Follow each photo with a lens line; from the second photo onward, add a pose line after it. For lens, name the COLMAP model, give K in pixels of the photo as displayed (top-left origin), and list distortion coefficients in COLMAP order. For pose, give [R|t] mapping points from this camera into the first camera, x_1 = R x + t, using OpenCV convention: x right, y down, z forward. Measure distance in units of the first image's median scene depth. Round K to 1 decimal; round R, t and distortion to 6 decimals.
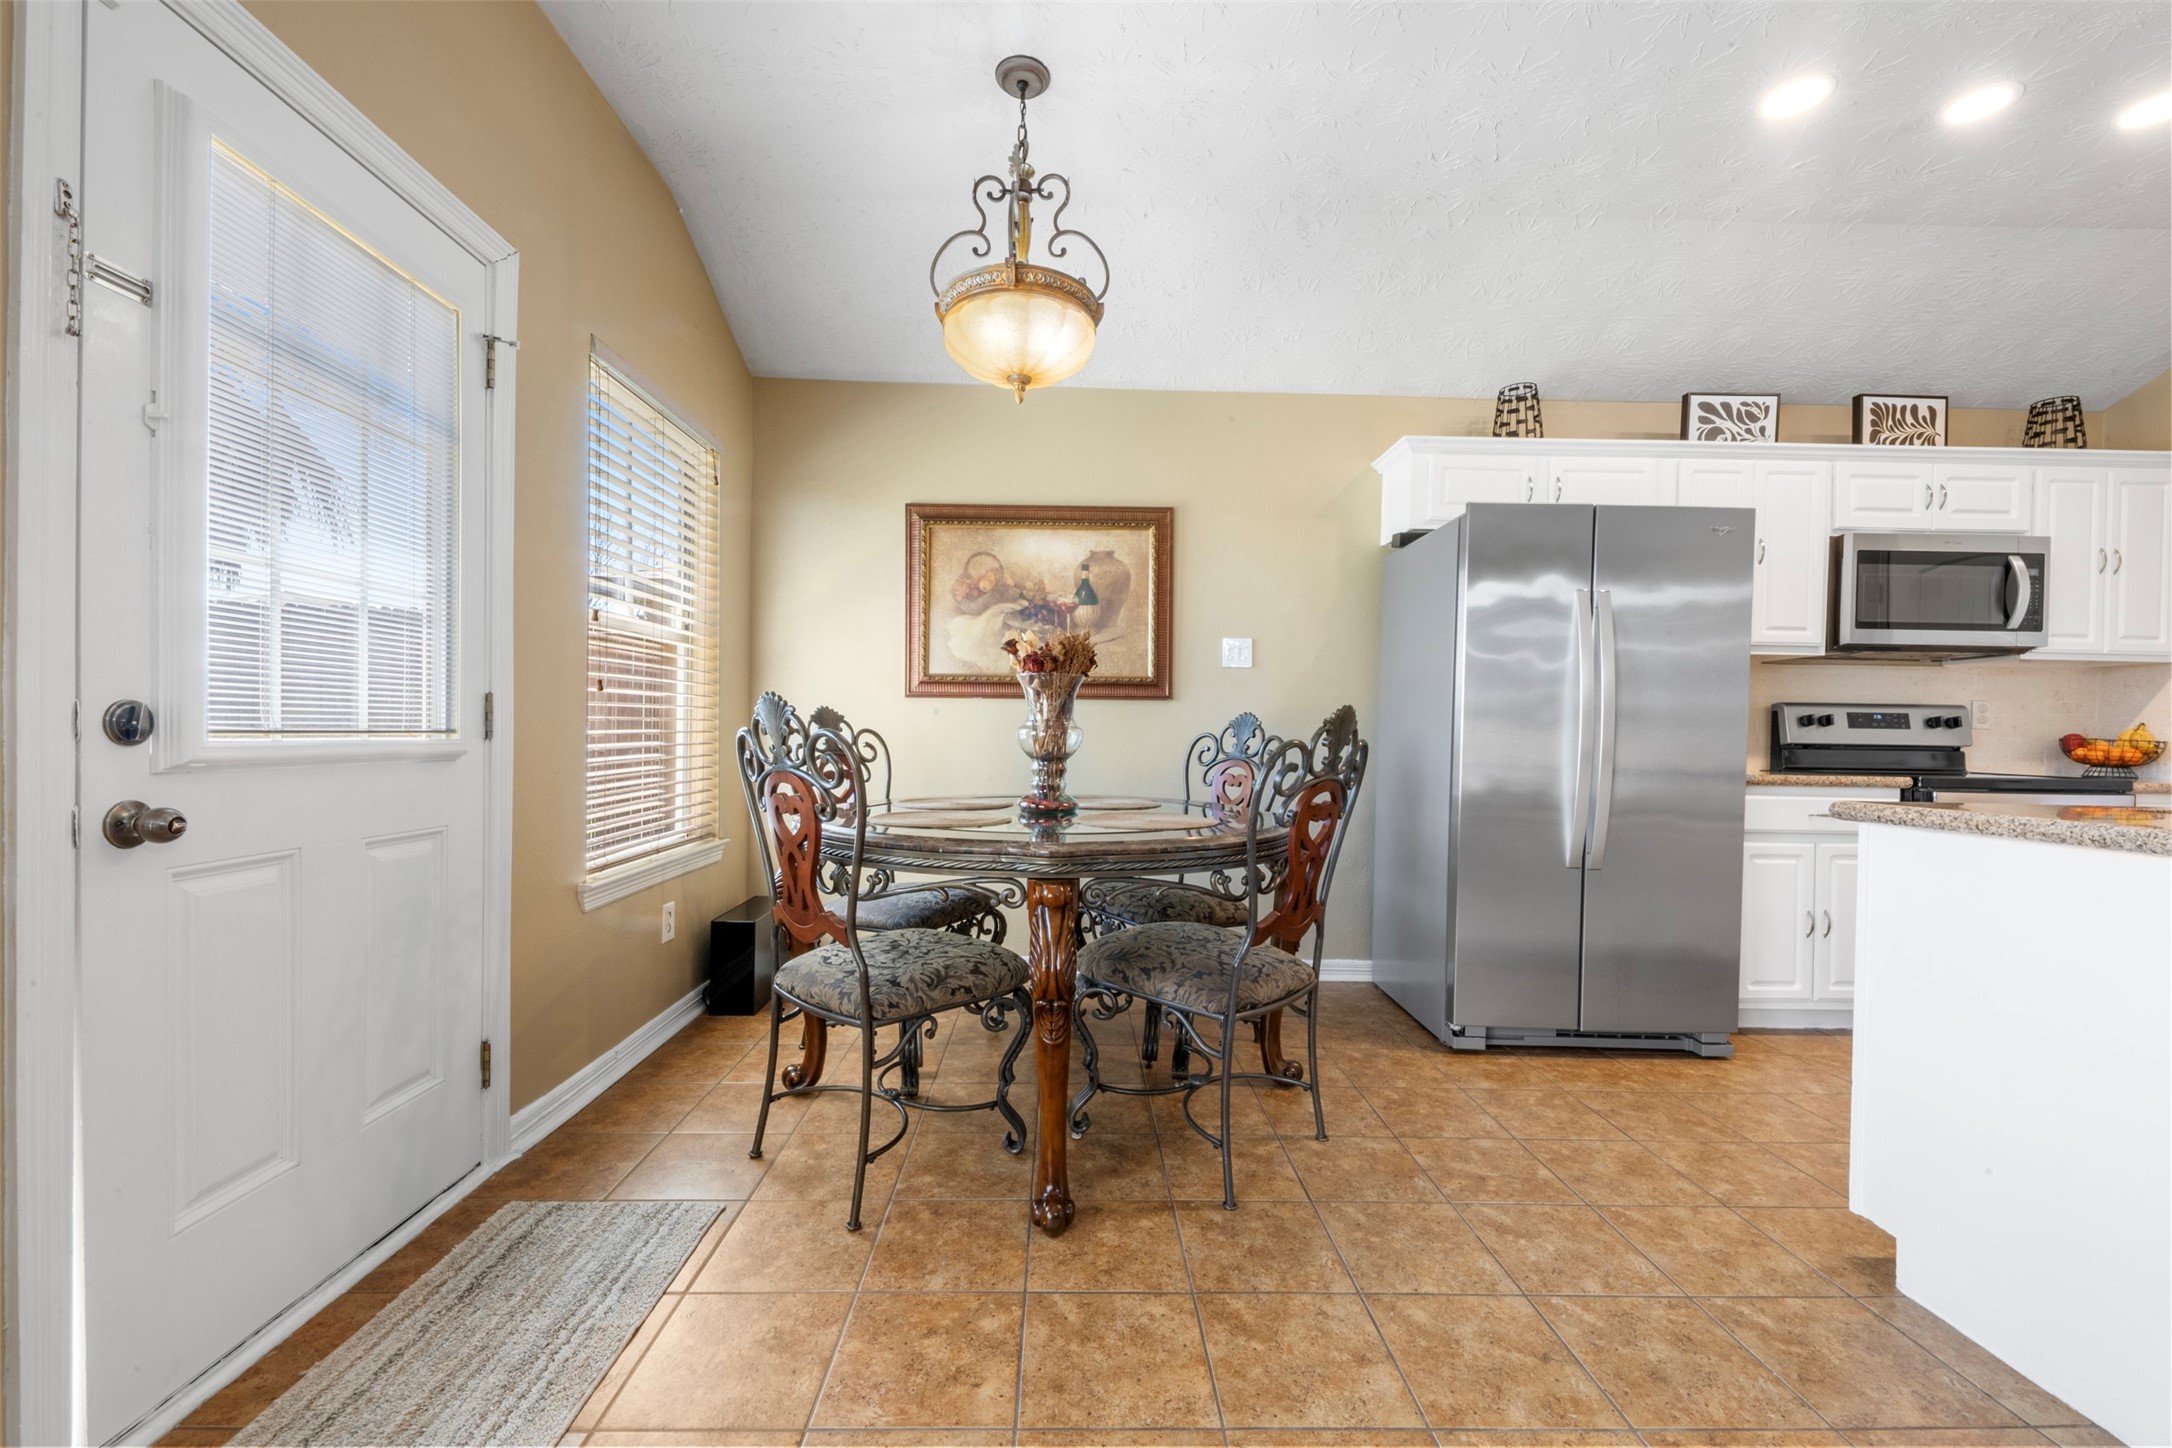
lens RADIAL K [[854.0, 0, 1094.2], [0, 854.0, 742.0], [0, 0, 1]] dist [0.018472, -0.006681]
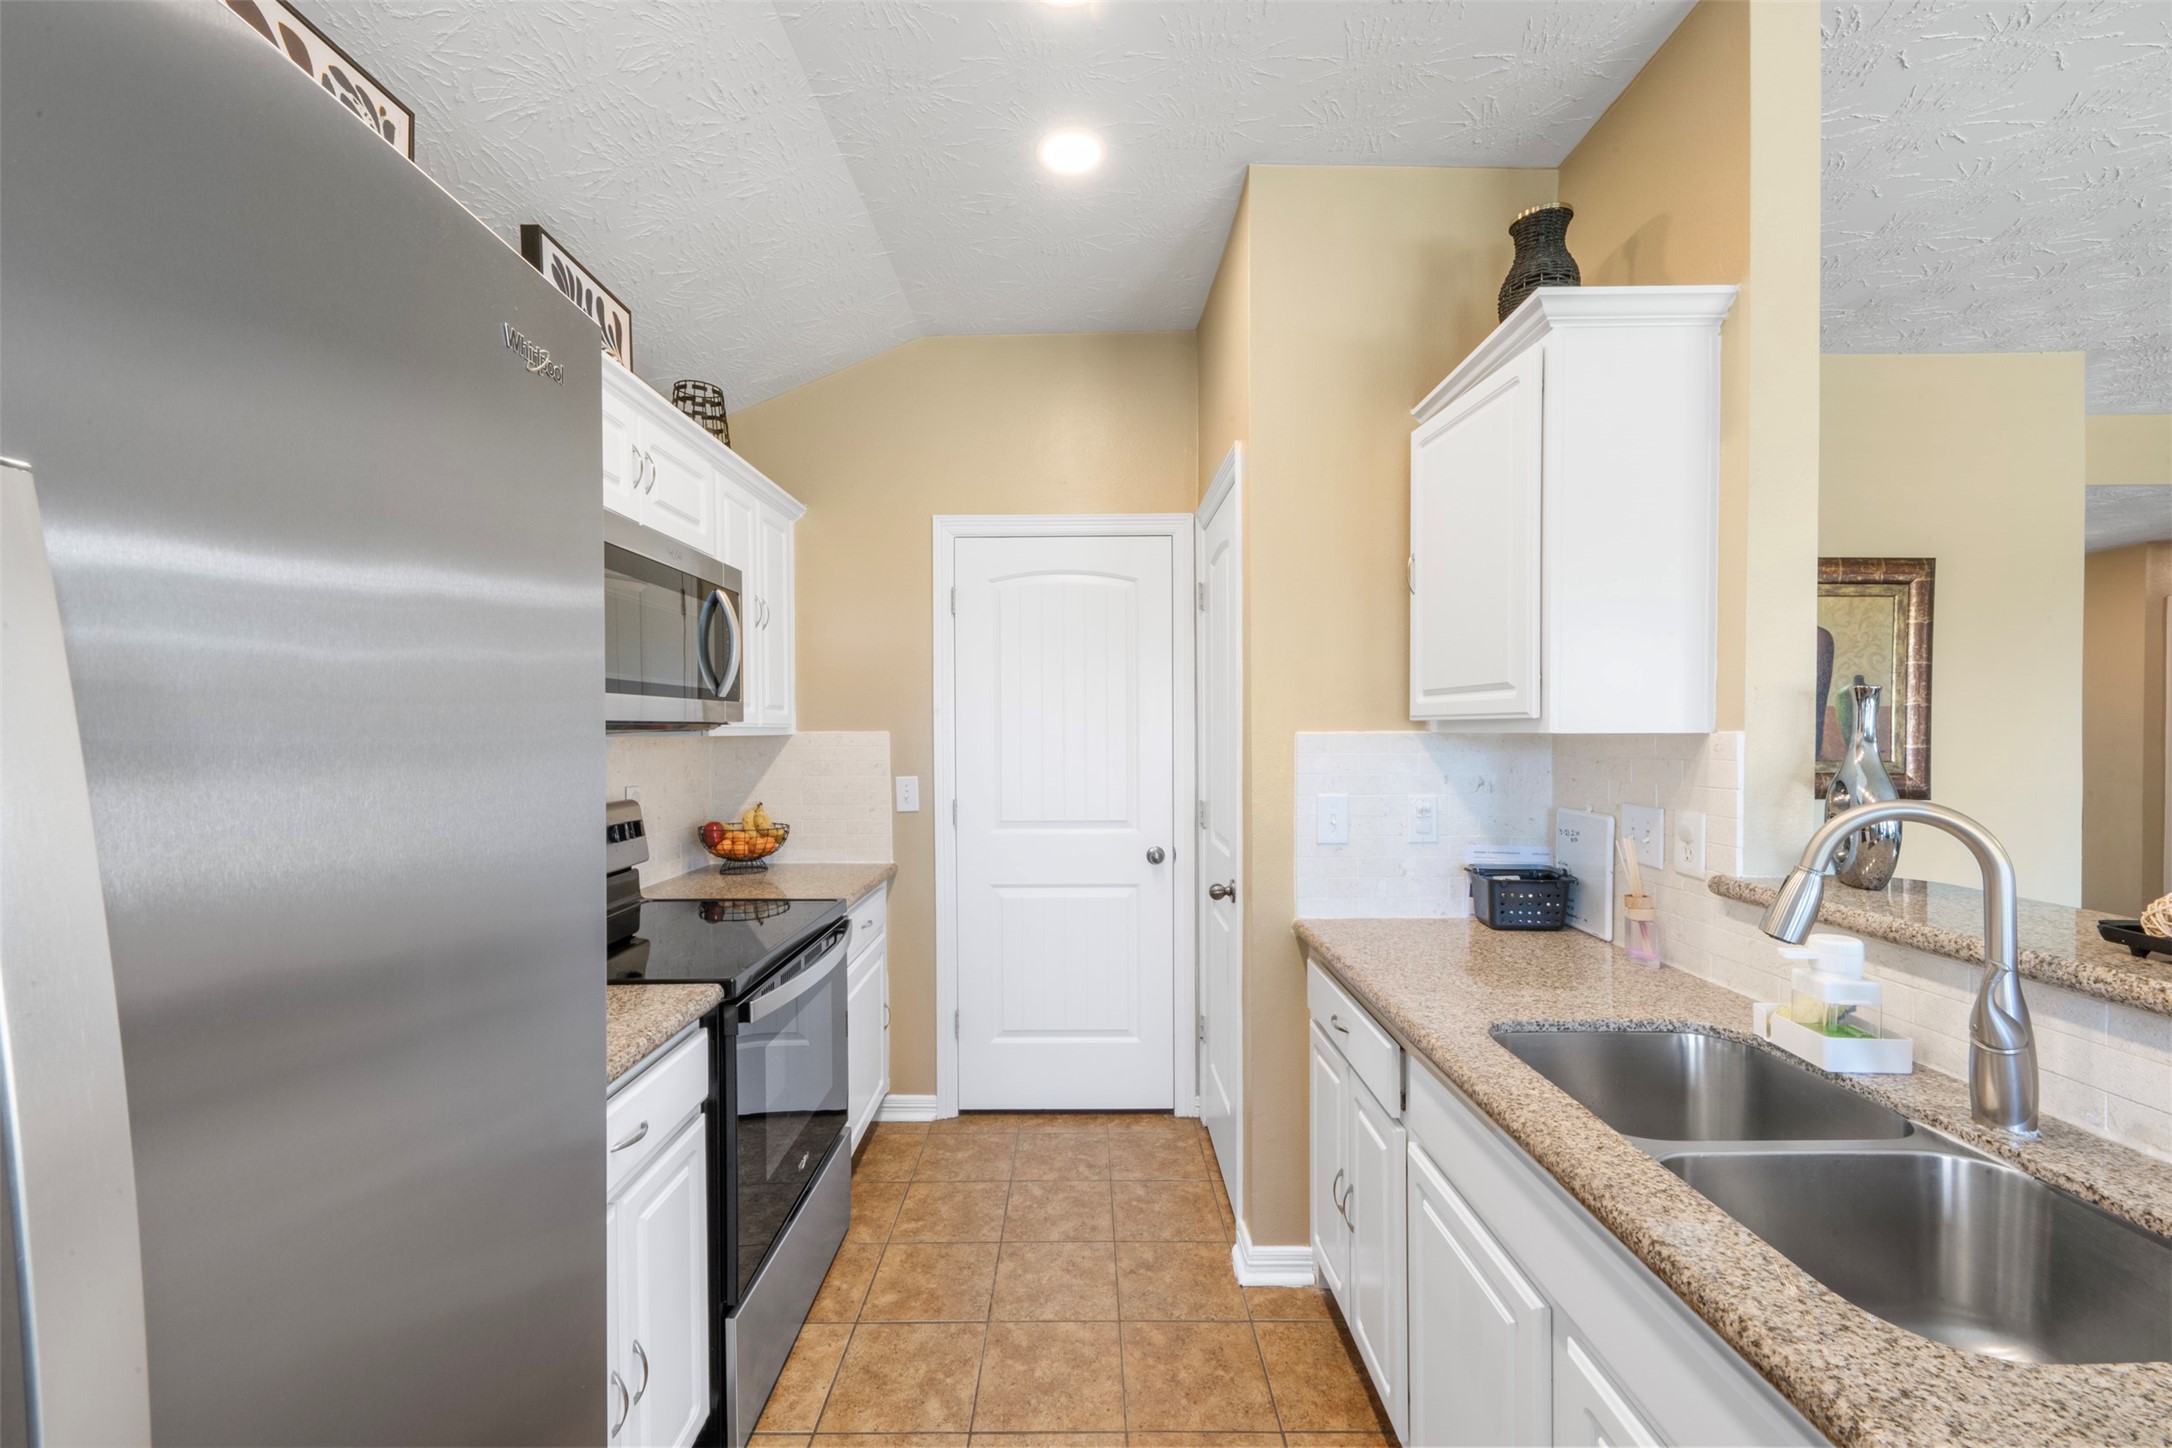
lens RADIAL K [[854.0, 0, 1089.2], [0, 854.0, 739.4], [0, 0, 1]] dist [0.018472, -0.006681]
pose [[0.033065, -0.026705, 0.999096, 0.392219], [0.019453, 0.999471, 0.026071, -0.108970], [-0.999264, 0.018574, 0.033567, 0.686217]]
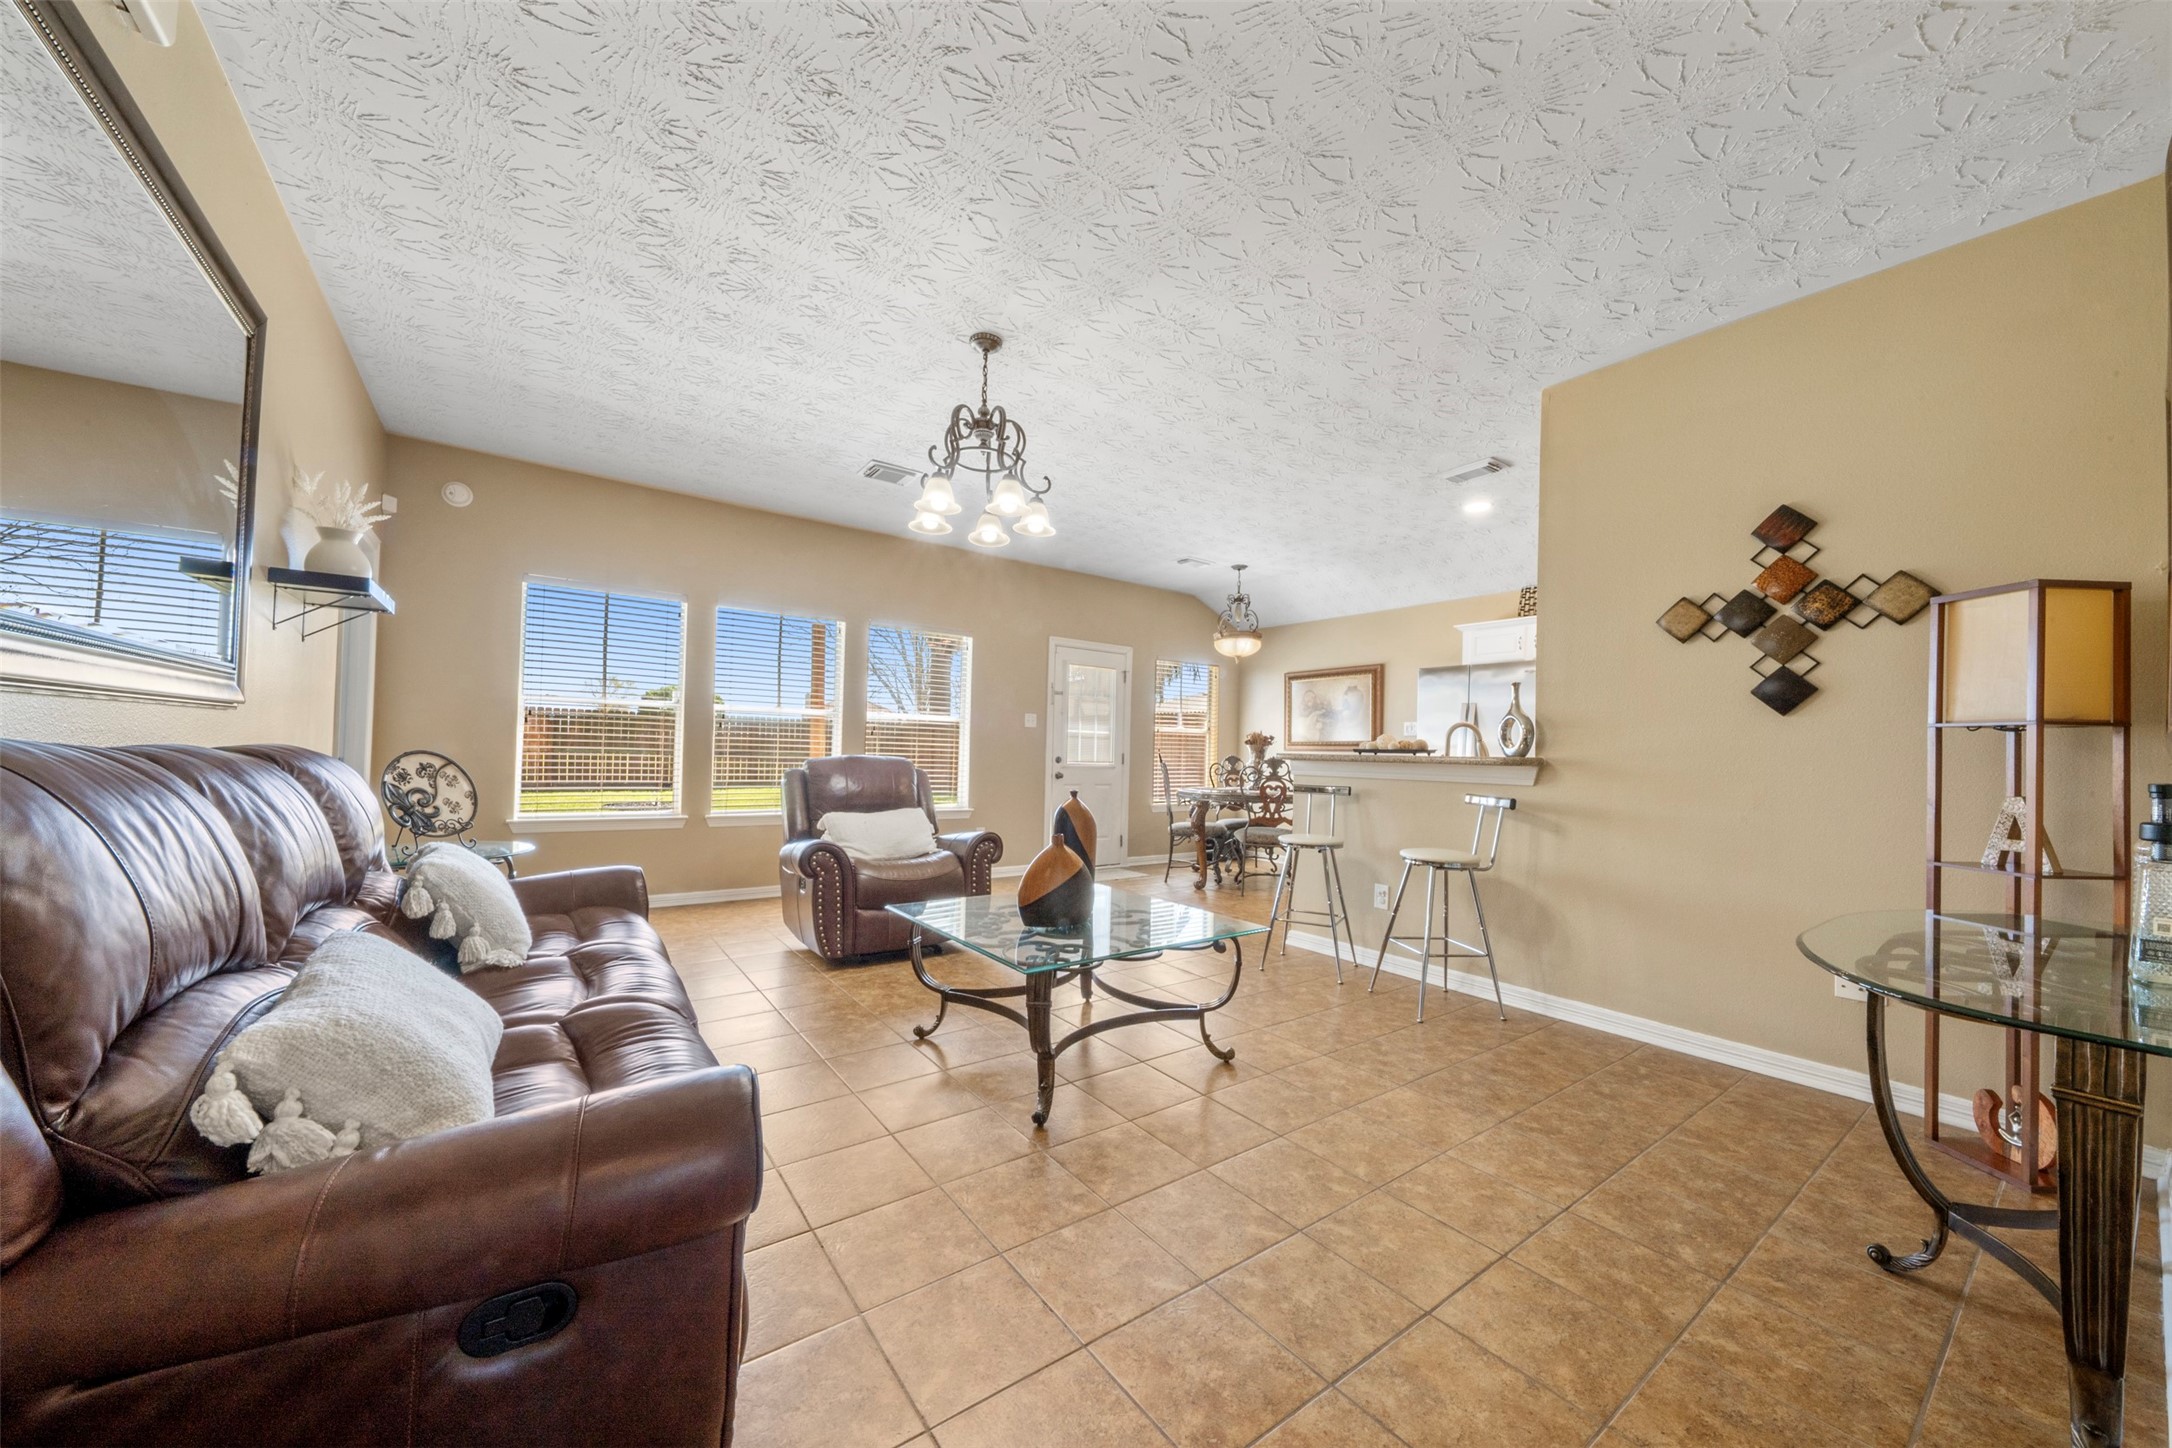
lens RADIAL K [[773.5, 0, 1091.4], [0, 773.5, 739.1], [0, 0, 1]] dist [0.000936, 0.000049]
pose [[0.570400, -0.018931, -0.821149, 1.420759], [-0.027624, 0.998727, -0.042213, 0.022996], [0.820903, 0.046762, 0.569151, -0.792463]]
